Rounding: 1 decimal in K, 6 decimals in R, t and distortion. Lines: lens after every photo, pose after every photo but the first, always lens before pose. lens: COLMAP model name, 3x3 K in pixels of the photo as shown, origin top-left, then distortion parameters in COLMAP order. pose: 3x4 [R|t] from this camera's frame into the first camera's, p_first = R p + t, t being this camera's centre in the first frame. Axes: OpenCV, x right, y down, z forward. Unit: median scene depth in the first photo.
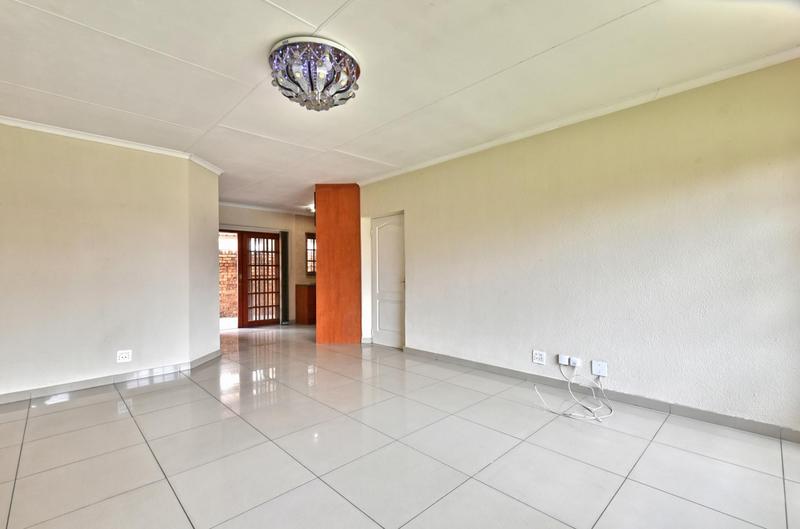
lens RADIAL K [[353.7, 0, 401.8], [0, 353.7, 271.0], [0, 0, 1]] dist [0.000670, 0.000072]
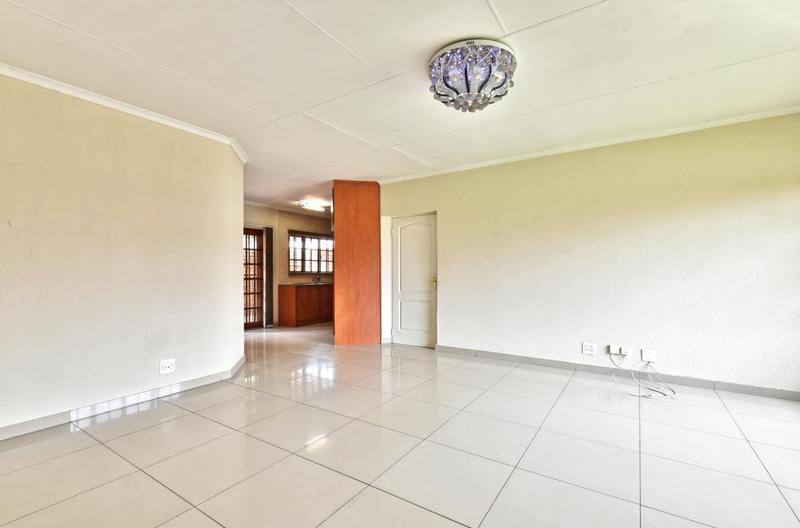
lens RADIAL K [[353.7, 0, 401.8], [0, 353.7, 270.5], [0, 0, 1]] dist [0.000670, 0.000072]
pose [[0.977422, 0.006680, 0.211190, -0.269352], [-0.006182, 0.999976, -0.003018, 0.002939], [-0.211205, 0.001645, 0.977440, 0.020724]]
